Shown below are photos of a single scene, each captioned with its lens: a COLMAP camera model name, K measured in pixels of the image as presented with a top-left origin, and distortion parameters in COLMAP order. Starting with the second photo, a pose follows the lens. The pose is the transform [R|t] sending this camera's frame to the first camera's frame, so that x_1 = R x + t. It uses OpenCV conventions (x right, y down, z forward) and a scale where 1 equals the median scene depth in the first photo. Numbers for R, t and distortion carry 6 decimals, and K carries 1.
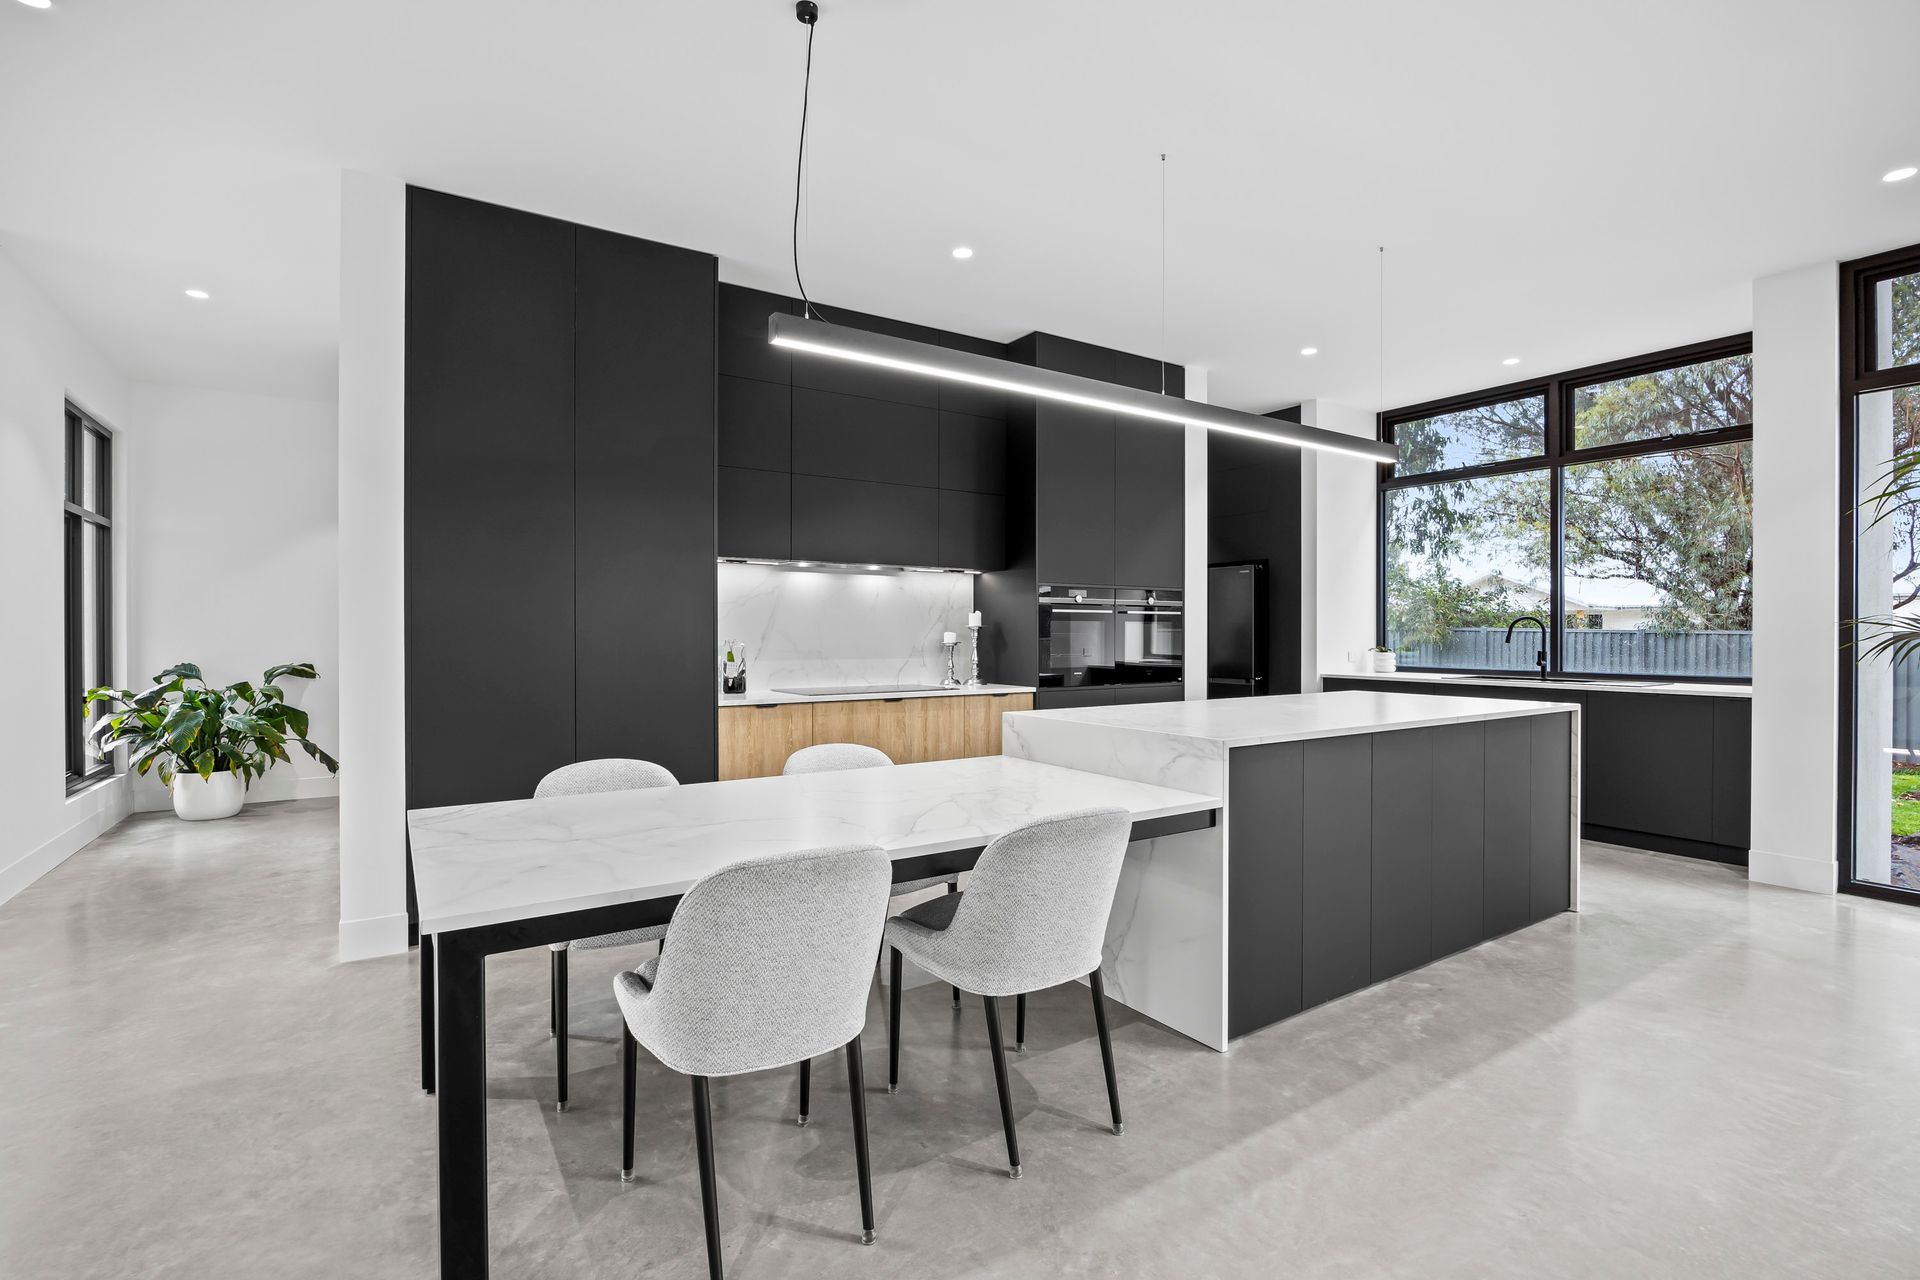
lens RADIAL K [[908.2, 0, 959.3], [0, 908.2, 635.4], [0, 0, 1]] dist [-0.021437, -0.000847]
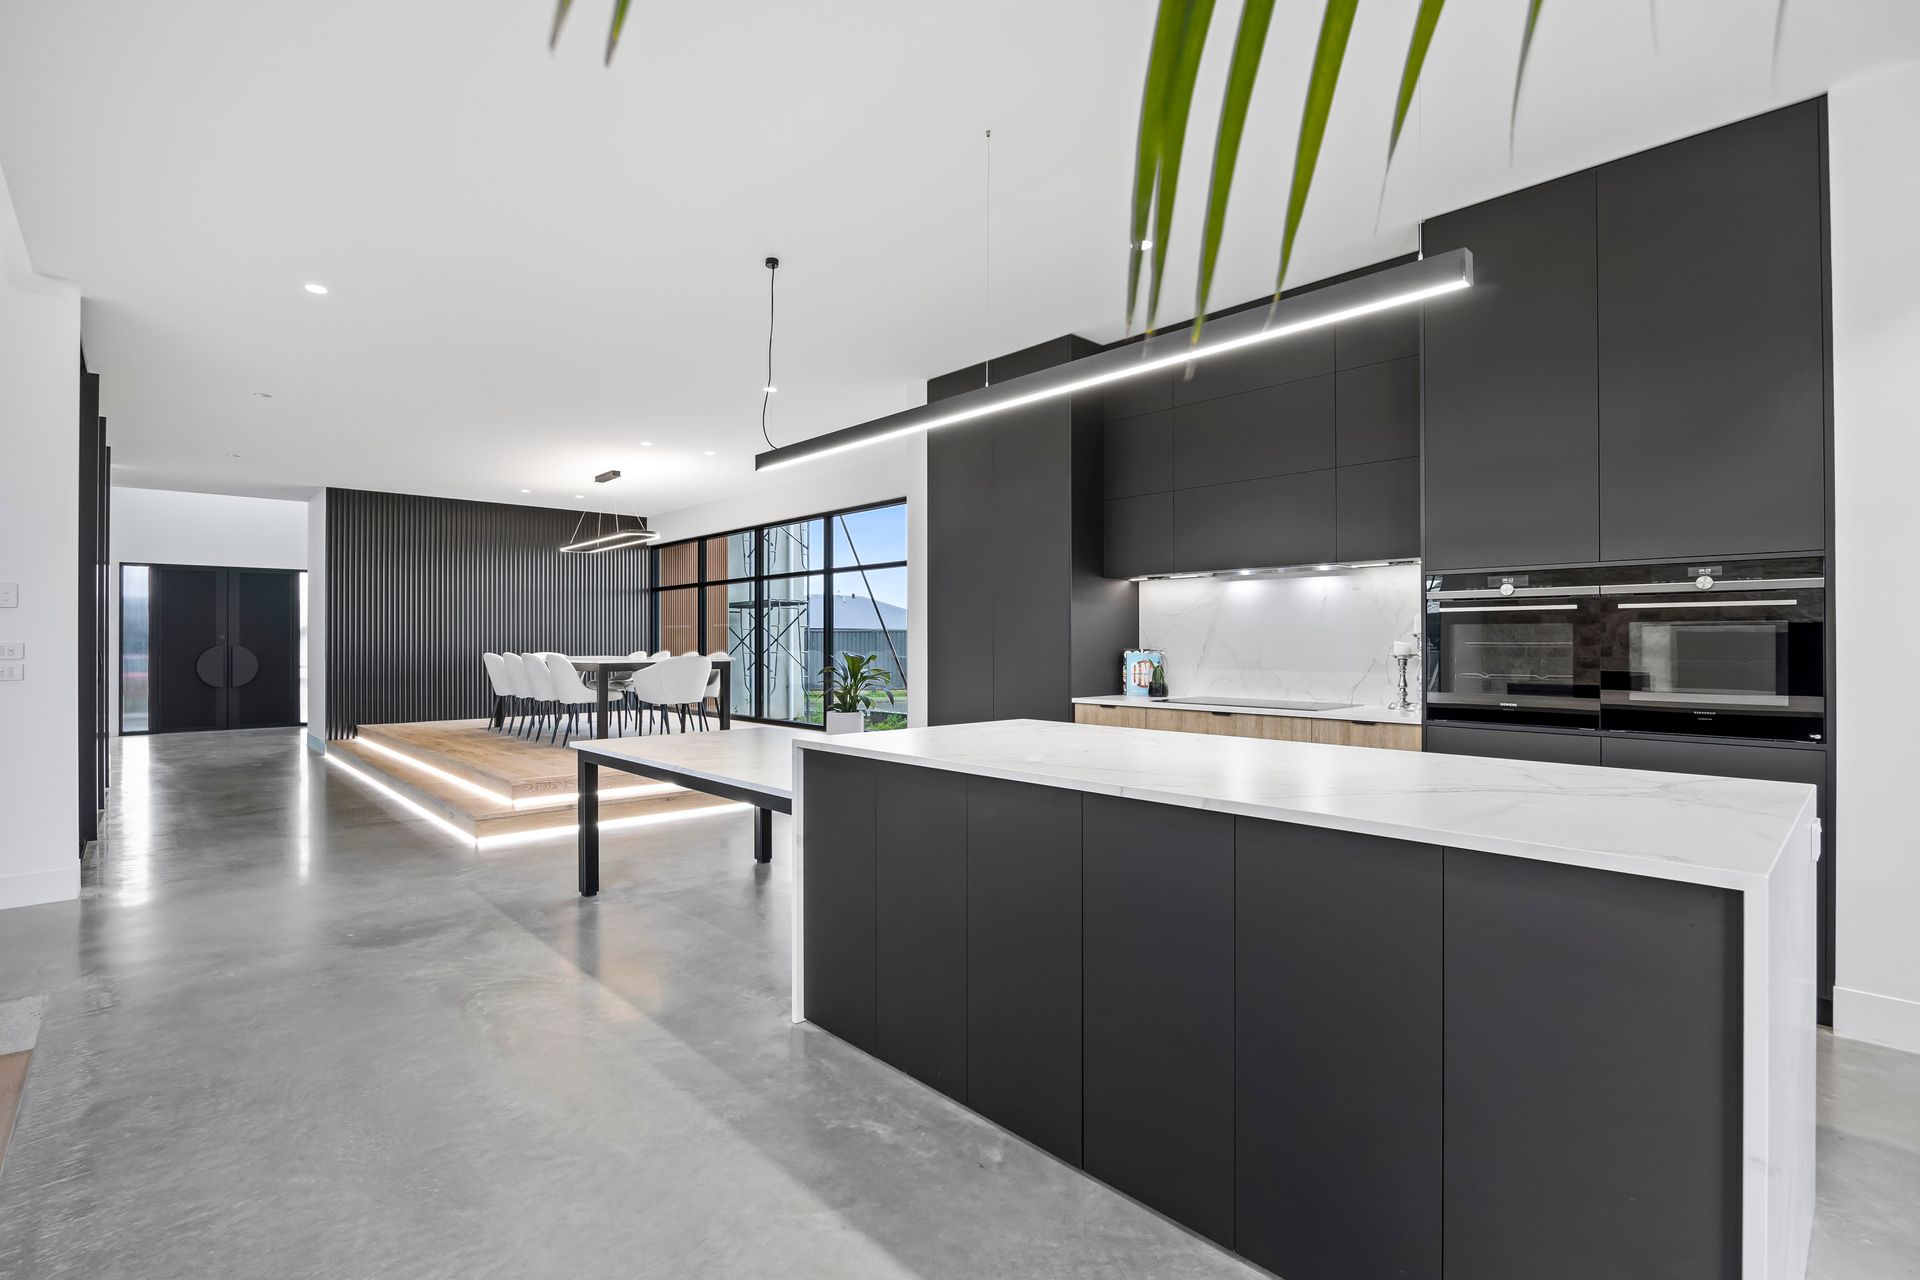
lens RADIAL K [[908.2, 0, 959.1], [0, 908.2, 638.9], [0, 0, 1]] dist [-0.021437, -0.000847]
pose [[0.152304, -0.001347, -0.988333, 1.183097], [0.000772, 0.999999, -0.001243, -0.008826], [0.988333, -0.000573, 0.152305, 0.854698]]
